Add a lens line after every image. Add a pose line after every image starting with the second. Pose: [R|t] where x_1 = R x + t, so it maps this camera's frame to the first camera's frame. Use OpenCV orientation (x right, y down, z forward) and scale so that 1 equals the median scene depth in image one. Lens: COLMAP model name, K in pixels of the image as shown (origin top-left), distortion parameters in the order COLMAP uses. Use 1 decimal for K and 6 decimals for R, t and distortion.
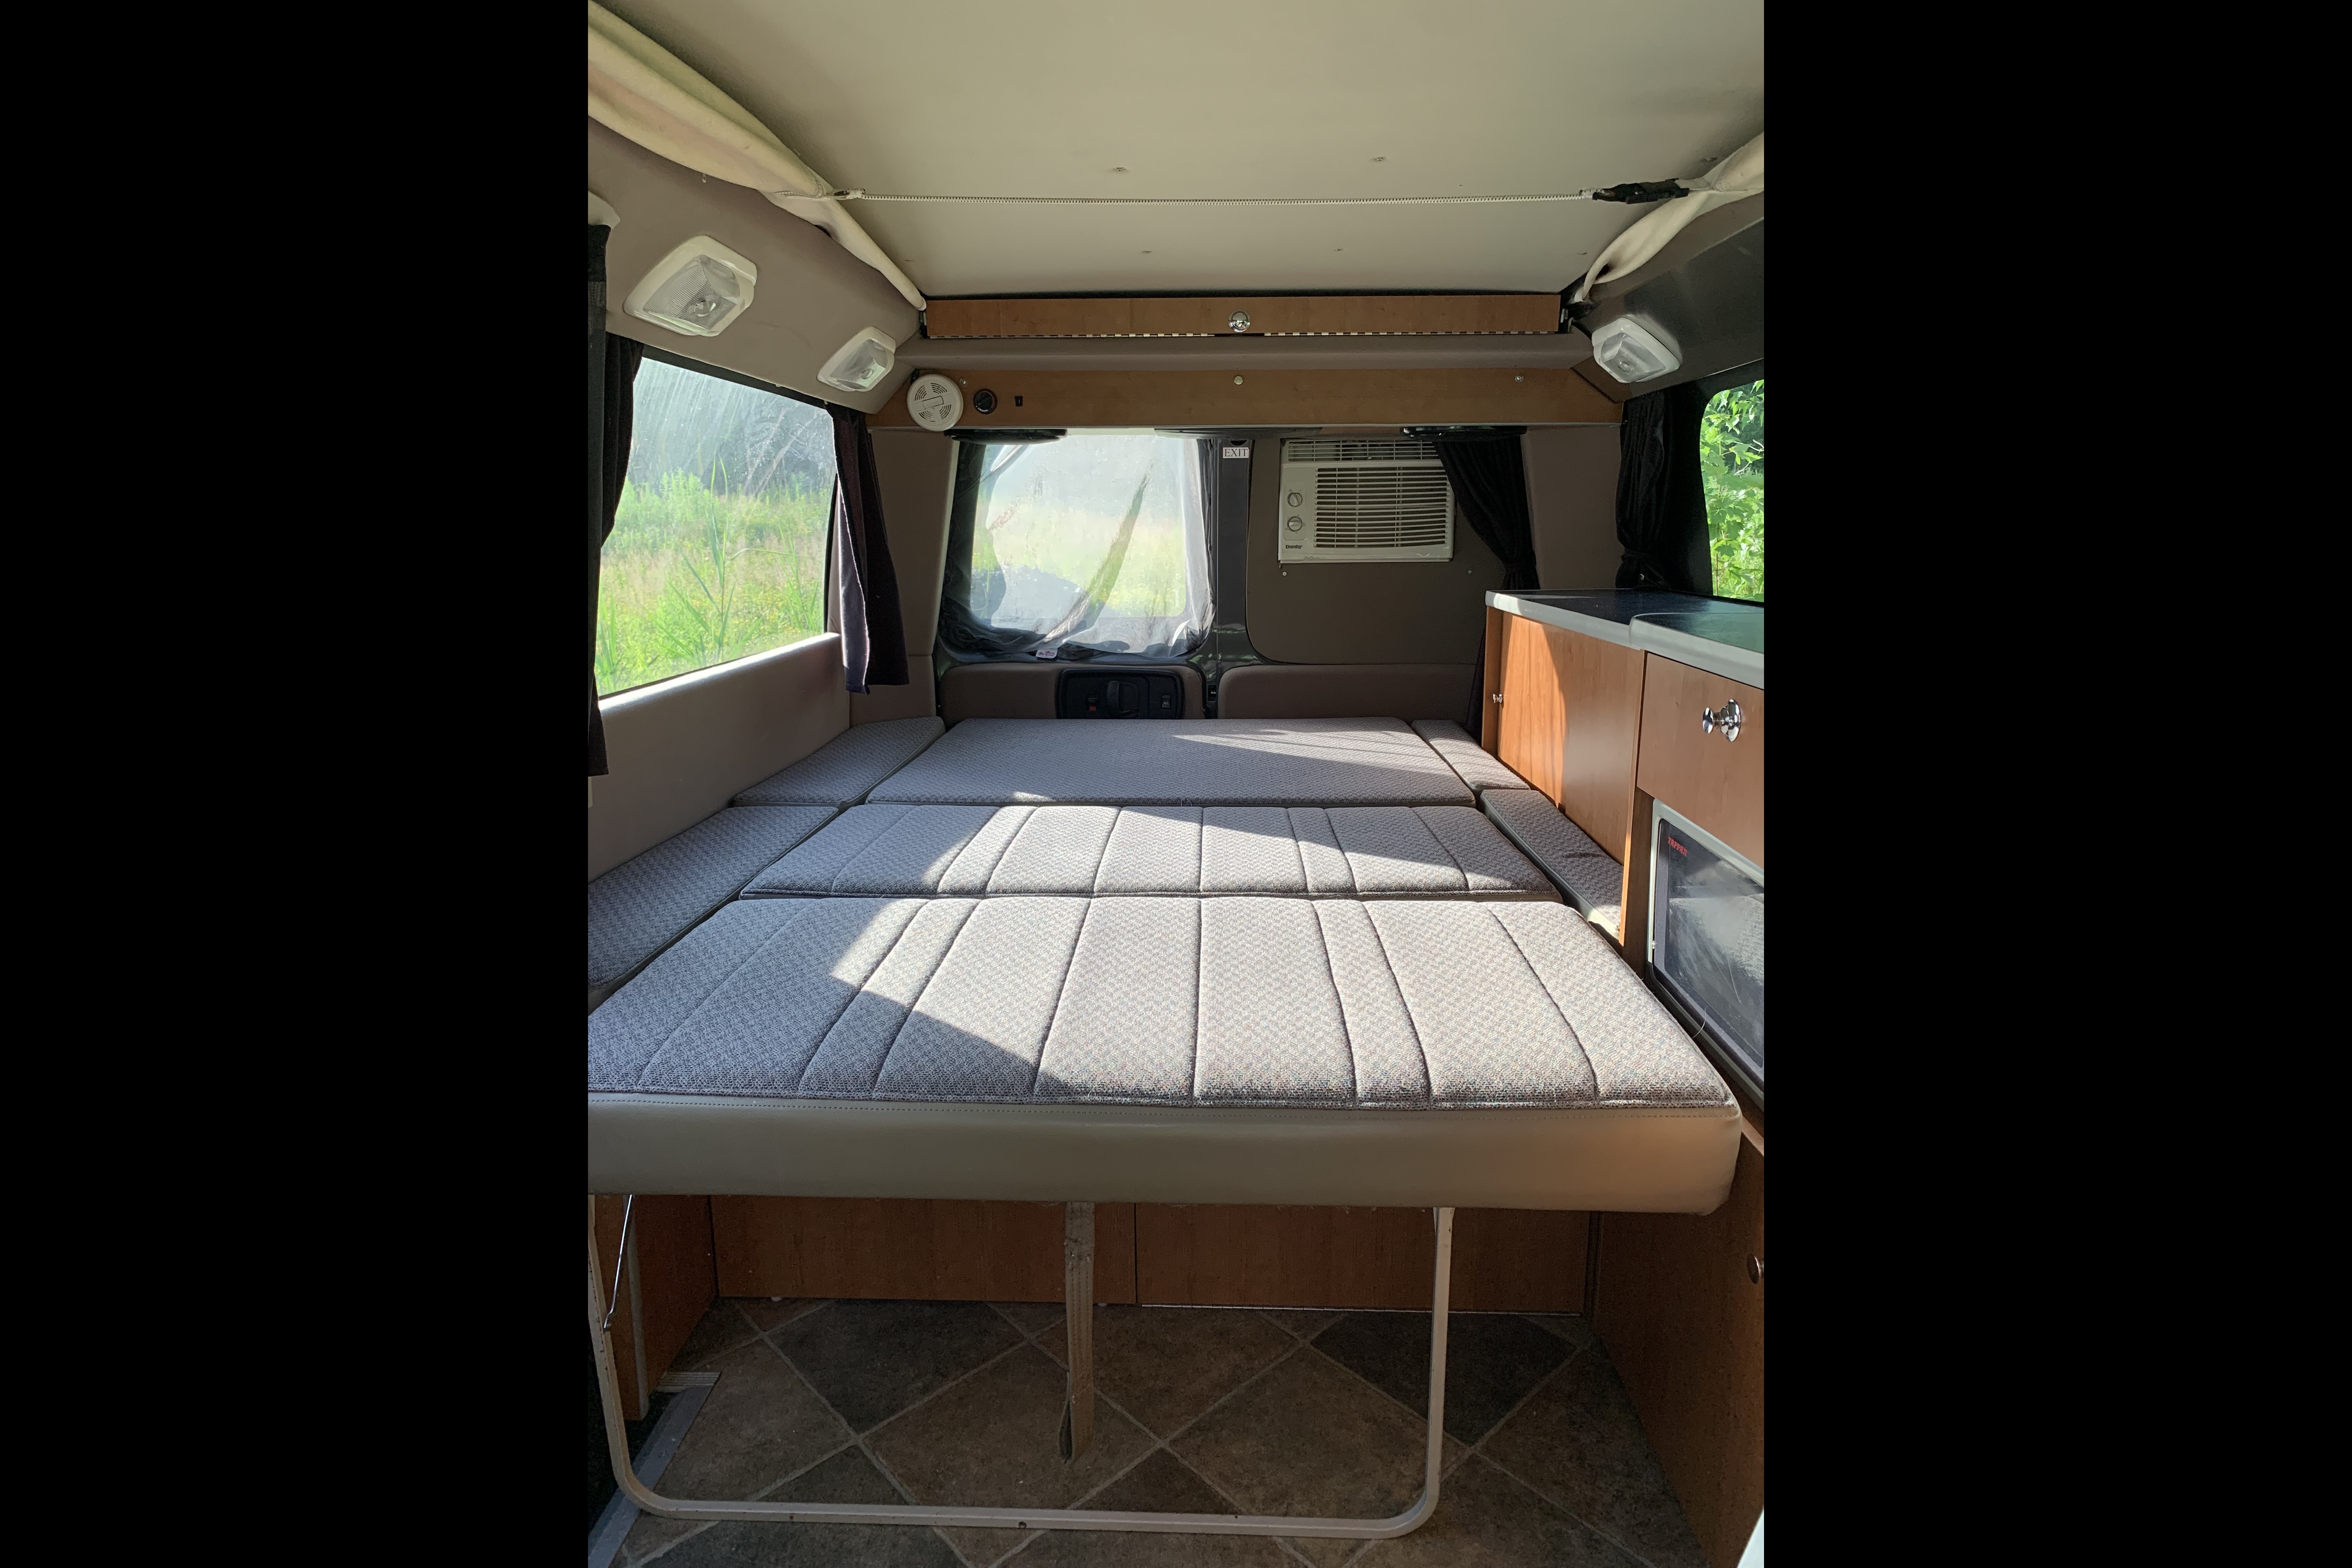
lens RADIAL K [[1160.2, 0, 1176.0], [0, 1160.2, 784.0], [0, 0, 1]] dist [0.041705, -0.000094]
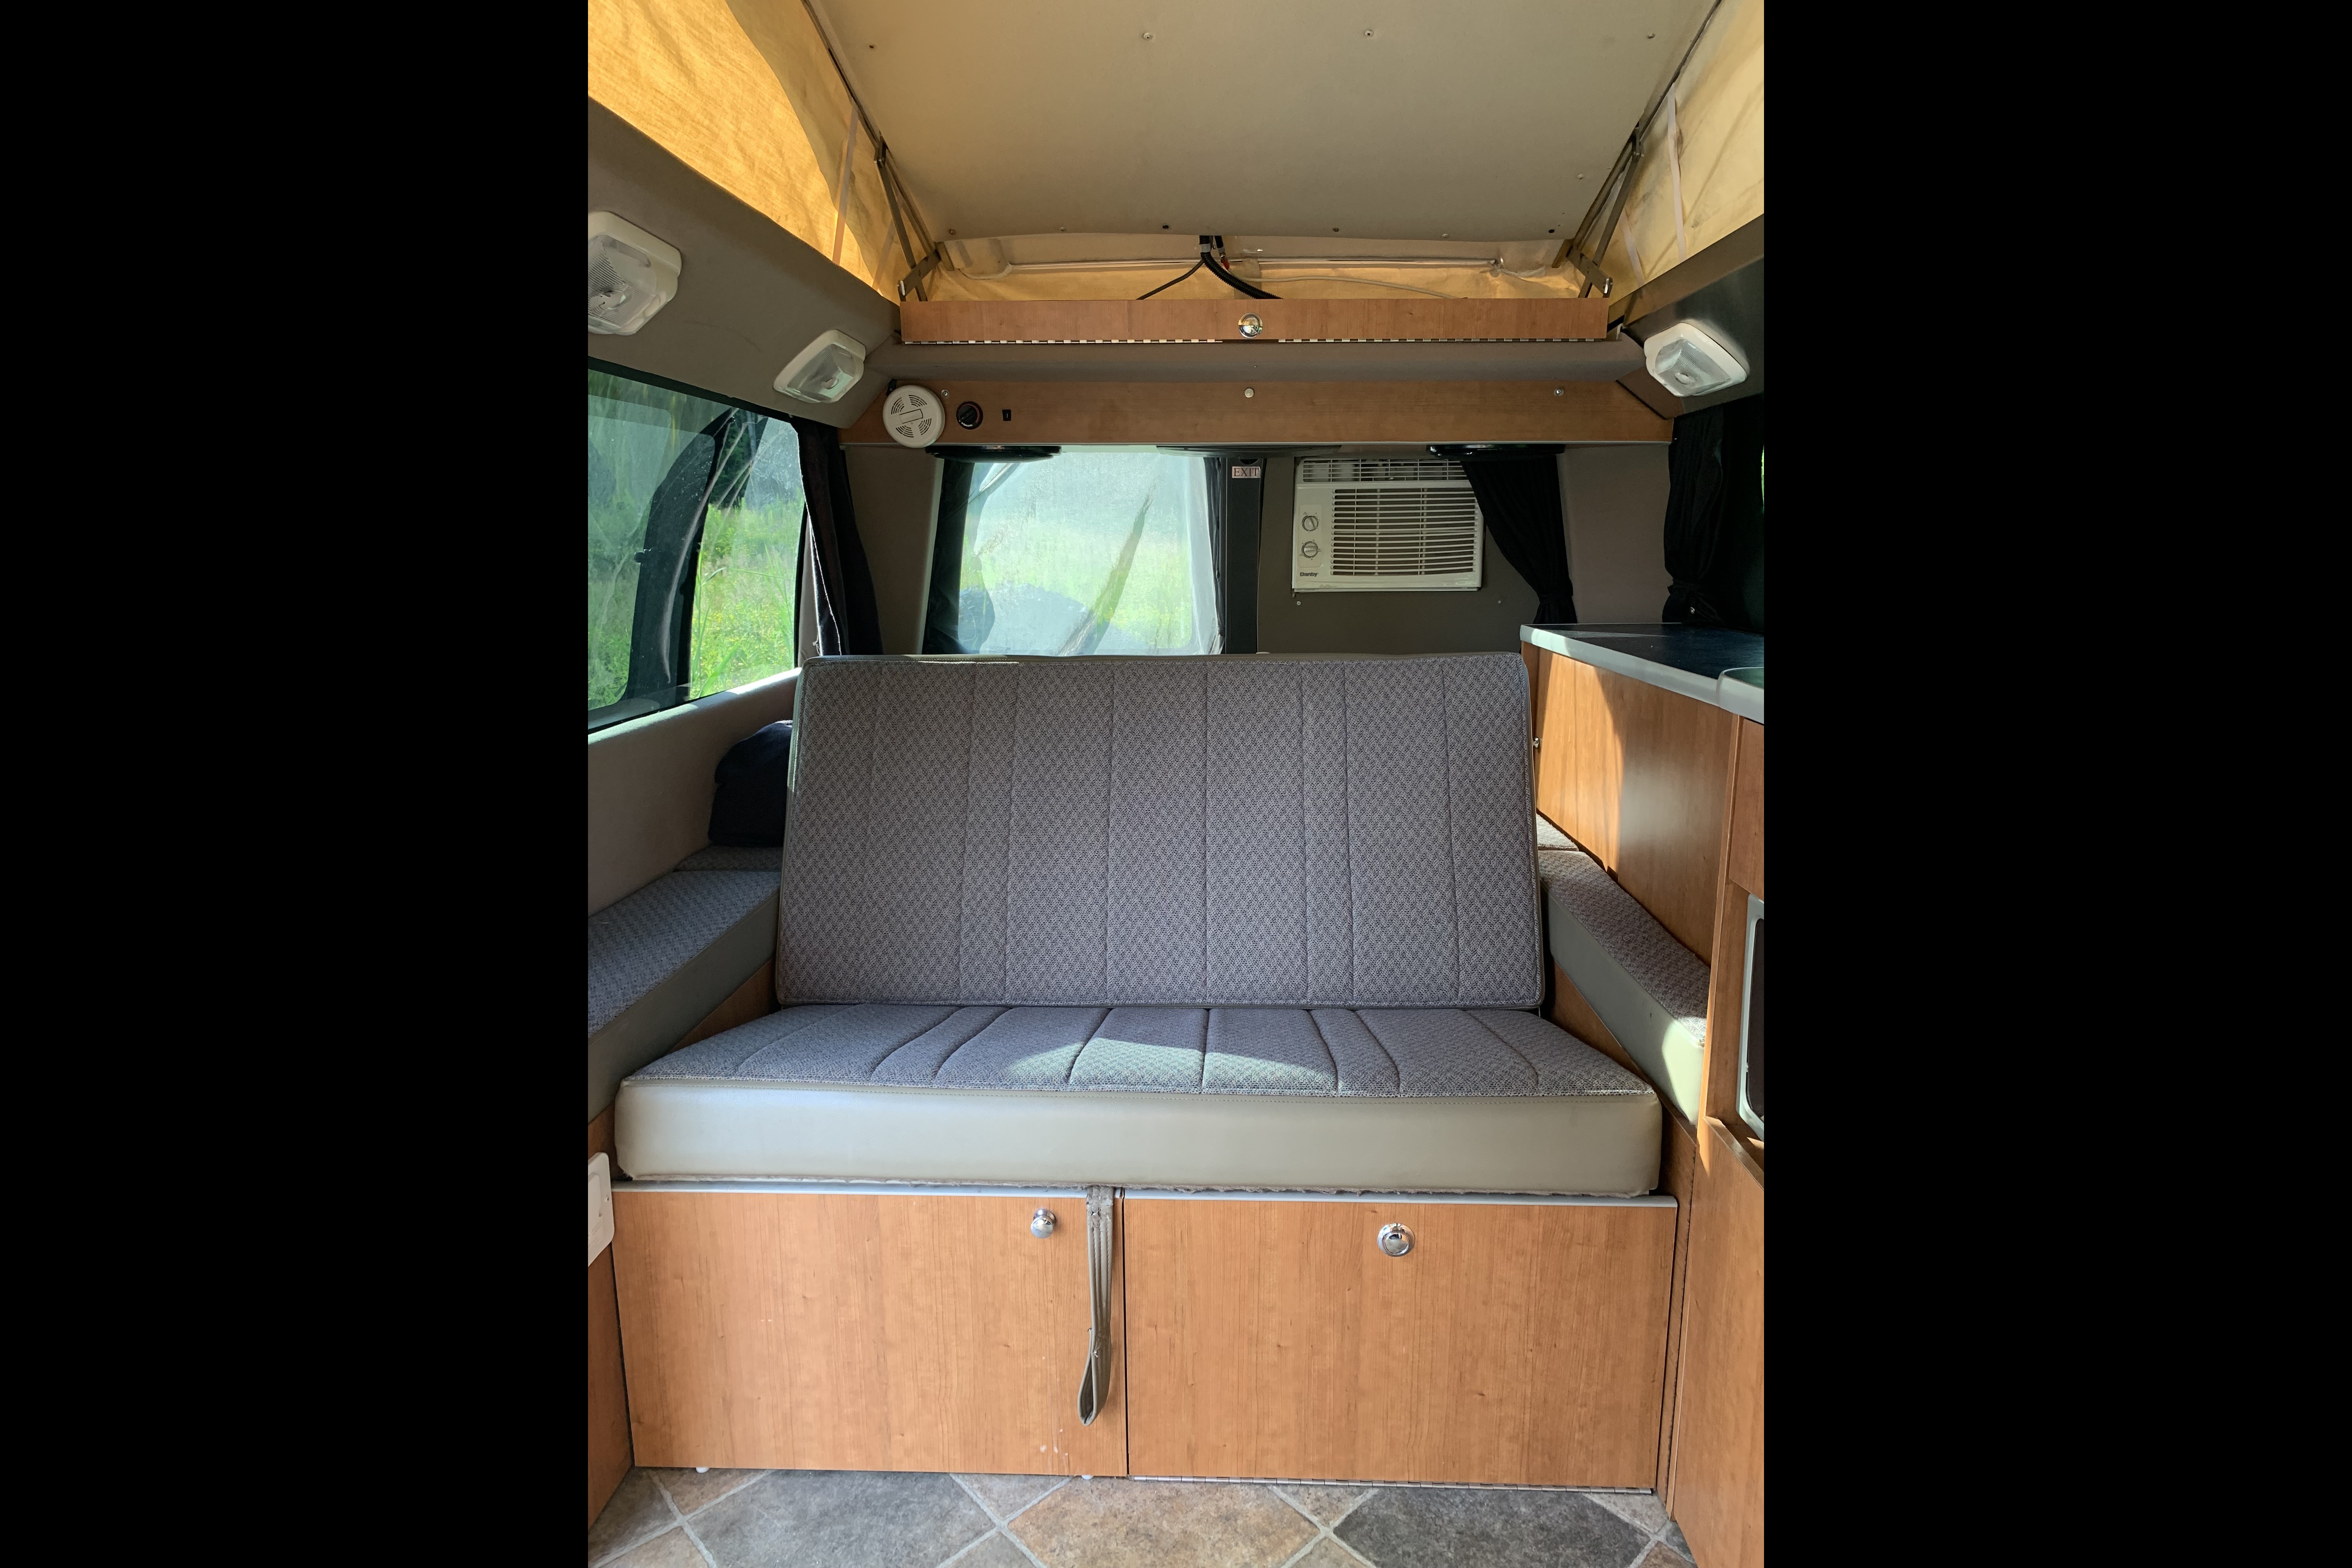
lens RADIAL K [[1074.6, 0, 1182.0], [0, 1074.6, 769.9], [0, 0, 1]] dist [0.039231, -0.000044]
pose [[0.999988, 0.004059, -0.002674, 0.004306], [-0.004064, 0.999990, -0.002107, -0.050009], [0.002666, 0.002118, 0.999994, 0.157181]]
